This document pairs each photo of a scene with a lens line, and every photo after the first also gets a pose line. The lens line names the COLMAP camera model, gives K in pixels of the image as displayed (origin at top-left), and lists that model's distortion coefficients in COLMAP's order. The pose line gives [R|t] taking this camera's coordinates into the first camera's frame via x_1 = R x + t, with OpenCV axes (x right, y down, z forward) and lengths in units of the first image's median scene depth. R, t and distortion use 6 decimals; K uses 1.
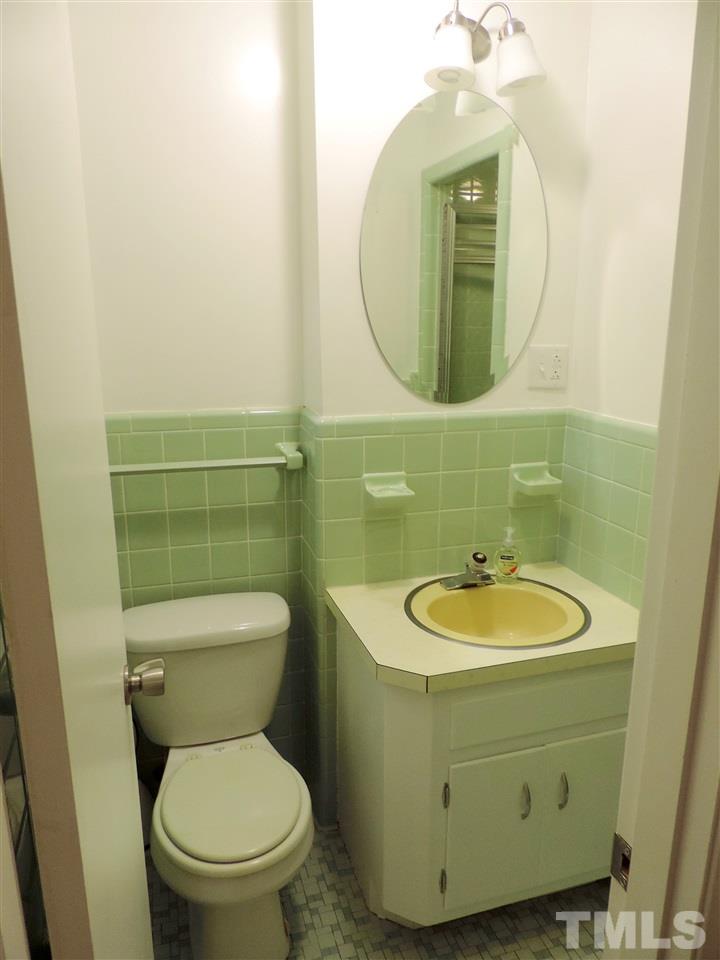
lens RADIAL K [[666.7, 0, 360.0], [0, 666.7, 480.0], [0, 0, 1]] dist [-0.000116, -0.056900]
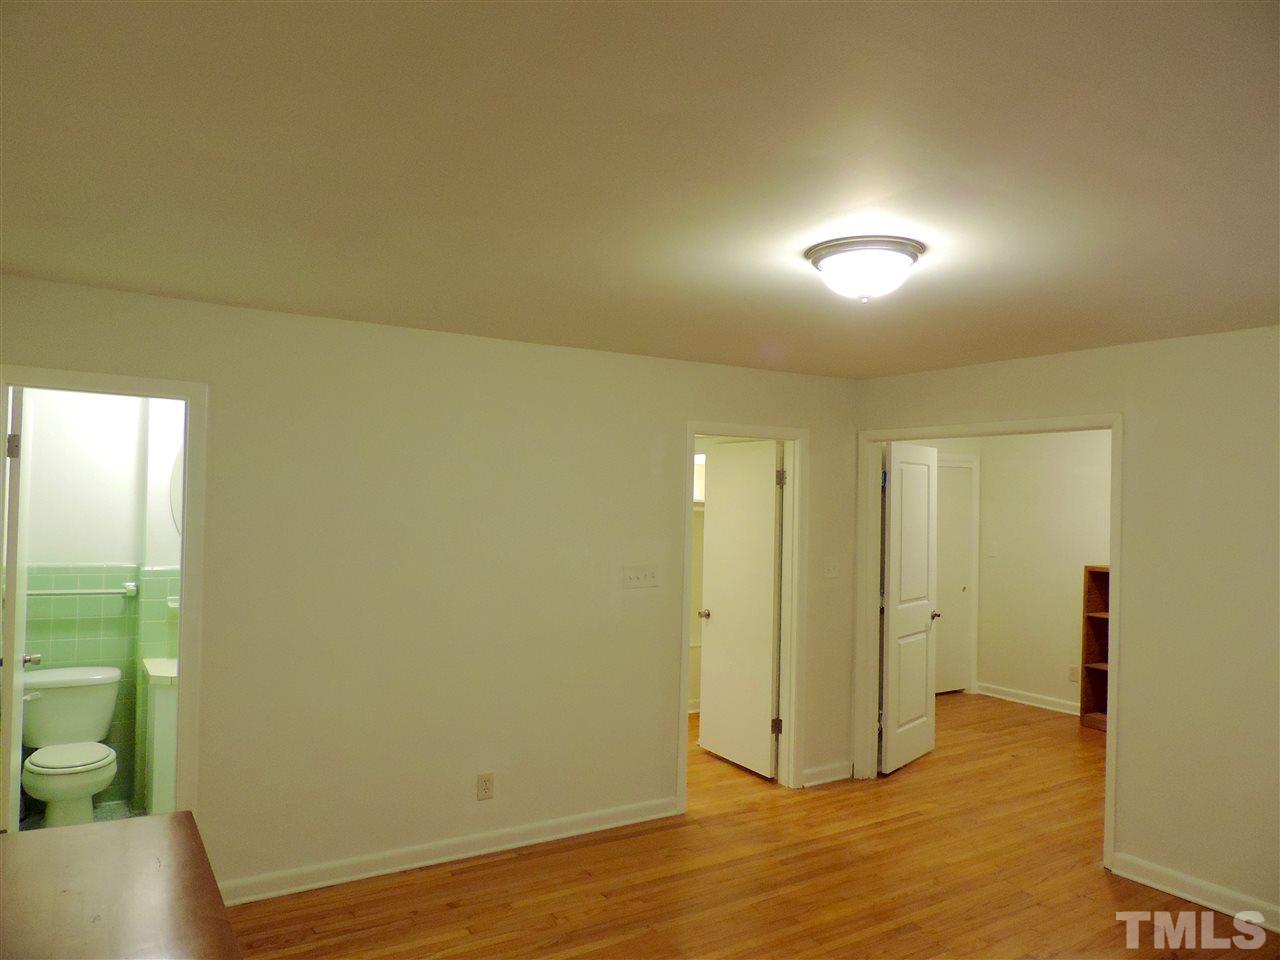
lens RADIAL K [[889.0, 0, 640.0], [0, 889.0, 480.0], [0, 0, 1]] dist [-0.000116, -0.056900]
pose [[0.964445, 0.026304, 0.262973, 0.607718], [0.038771, 0.970187, -0.239235, 0.311596], [-0.261426, 0.240924, 0.934672, -1.724552]]
